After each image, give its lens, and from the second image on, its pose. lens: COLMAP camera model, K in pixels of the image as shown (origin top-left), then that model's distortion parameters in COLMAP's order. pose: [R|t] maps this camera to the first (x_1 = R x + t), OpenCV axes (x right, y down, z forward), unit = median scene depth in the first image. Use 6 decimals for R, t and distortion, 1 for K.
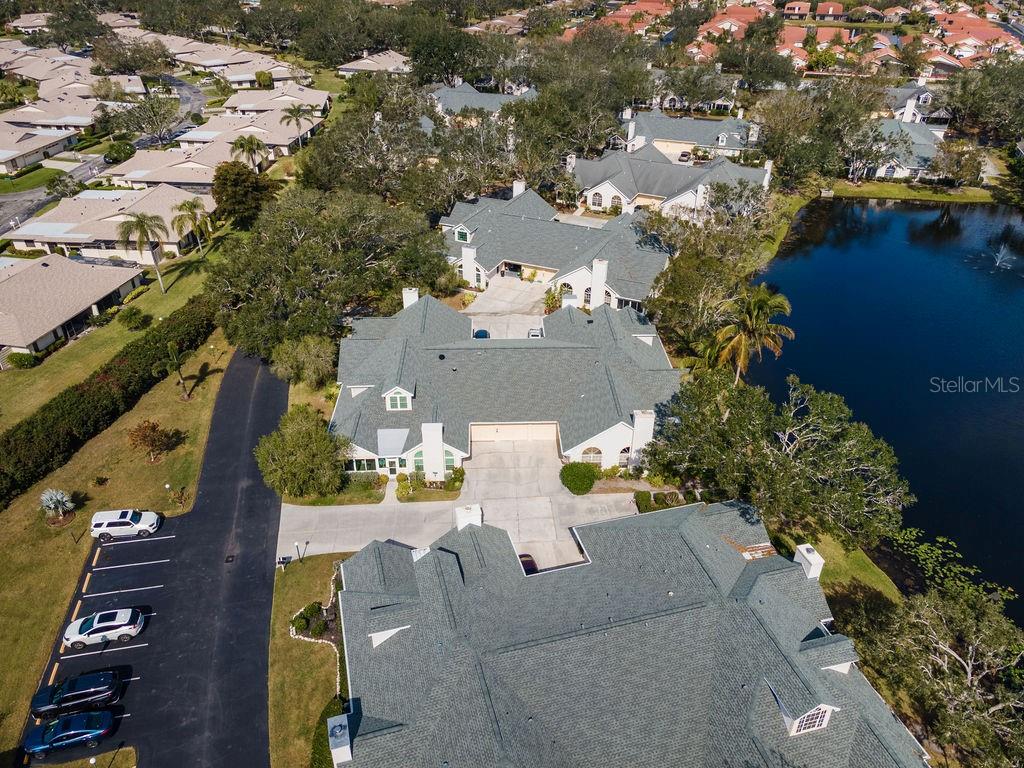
lens RADIAL K [[751.1, 0, 515.4], [0, 751.1, 381.6], [0, 0, 1]] dist [0.032271, 0.004993]
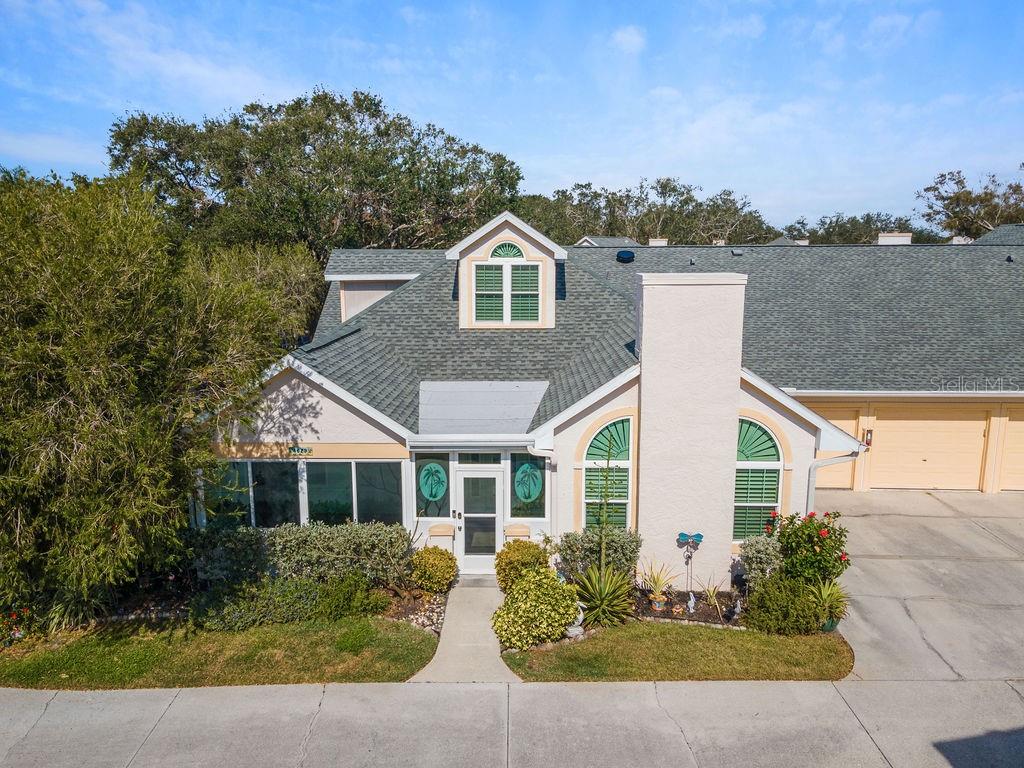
lens RADIAL K [[751.1, 0, 515.4], [0, 751.1, 381.6], [0, 0, 1]] dist [0.032271, 0.004993]
pose [[0.998268, 0.002336, -0.058789, -0.141406], [-0.023536, 0.931636, -0.362631, 0.155889], [0.053923, 0.363386, 0.930077, 0.793172]]
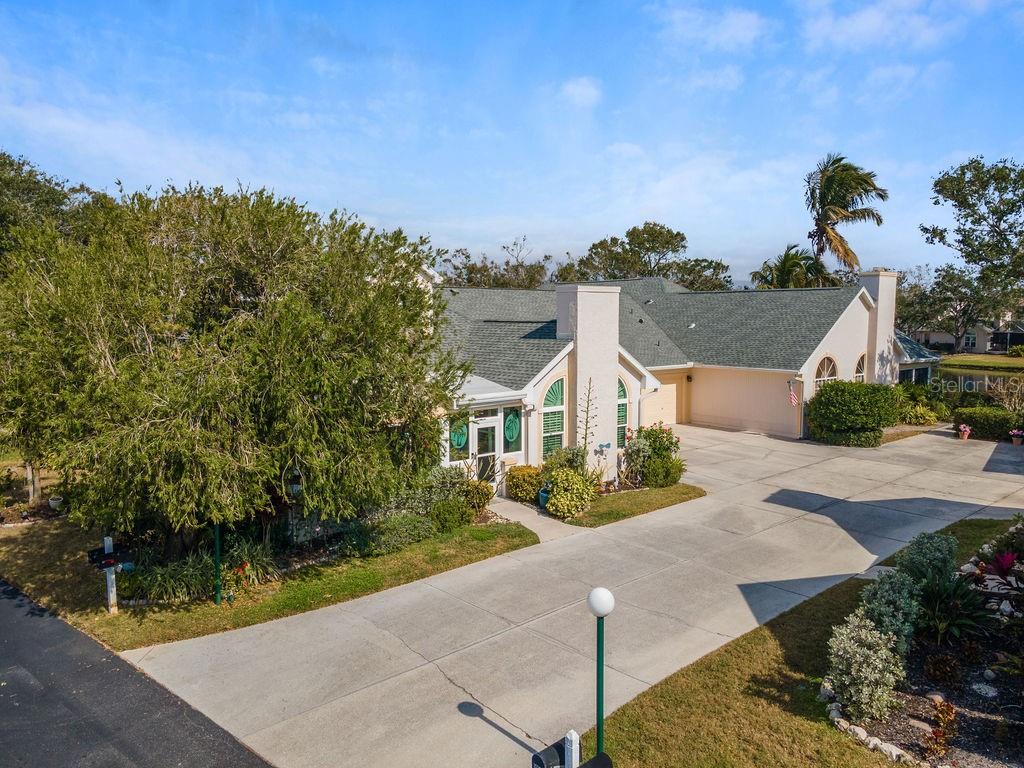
lens RADIAL K [[751.1, 0, 515.4], [0, 751.1, 381.6], [0, 0, 1]] dist [0.032271, 0.004993]
pose [[0.782990, -0.060906, 0.619046, -0.336014], [0.329752, 0.884491, -0.330059, 0.190467], [-0.527438, 0.462564, 0.712631, 0.772292]]
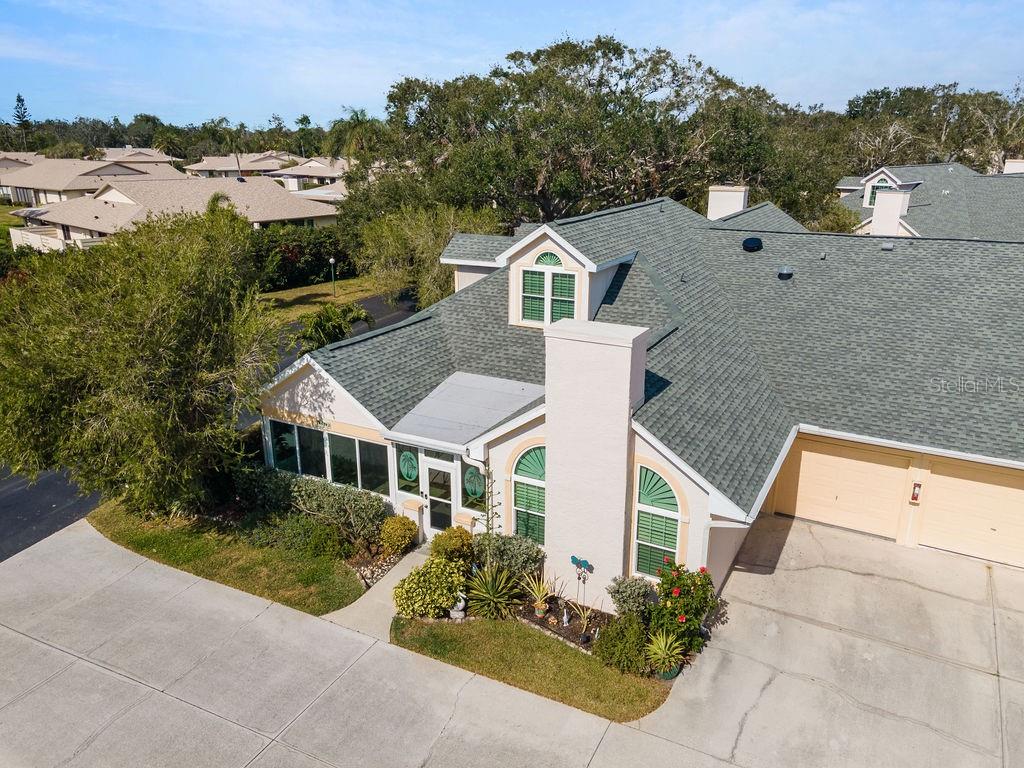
lens RADIAL K [[751.1, 0, 515.4], [0, 751.1, 381.6], [0, 0, 1]] dist [0.032271, 0.004993]
pose [[0.857698, 0.151093, -0.491452, -0.021881], [-0.261519, 0.951166, -0.163982, 0.111593], [0.442676, 0.269171, 0.855327, 0.783814]]
